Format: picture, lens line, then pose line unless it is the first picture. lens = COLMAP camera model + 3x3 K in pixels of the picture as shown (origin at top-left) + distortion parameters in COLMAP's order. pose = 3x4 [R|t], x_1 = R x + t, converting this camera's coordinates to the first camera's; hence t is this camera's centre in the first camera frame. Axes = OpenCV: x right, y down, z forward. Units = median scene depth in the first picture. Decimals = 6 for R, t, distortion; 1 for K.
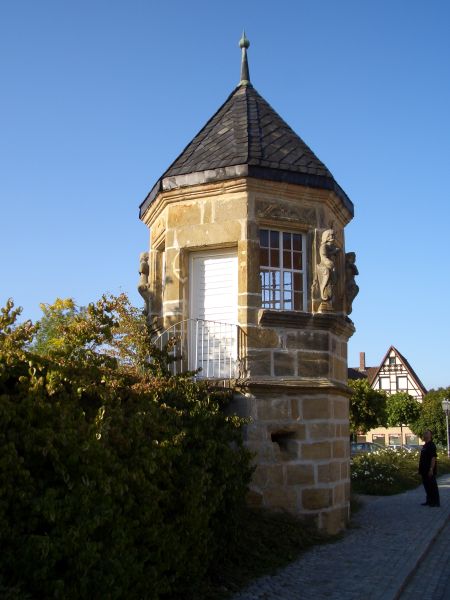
lens RADIAL K [[622.0, 0, 225.0], [0, 622.0, 300.0], [0, 0, 1]] dist [-0.155695, 0.011895]
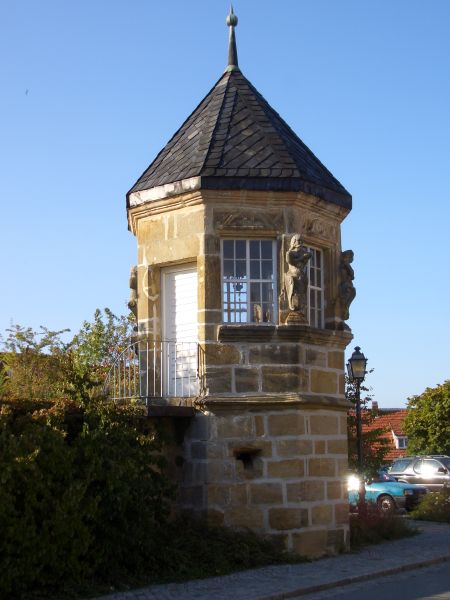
lens RADIAL K [[861.9, 0, 235.6], [0, 861.9, 298.5], [0, 0, 1]] dist [-0.100809, 0.113736]
pose [[0.969213, -0.060825, -0.238593, 0.396962], [0.068710, 0.997327, 0.024863, -0.057486], [0.236443, -0.040491, 0.970801, -0.304035]]
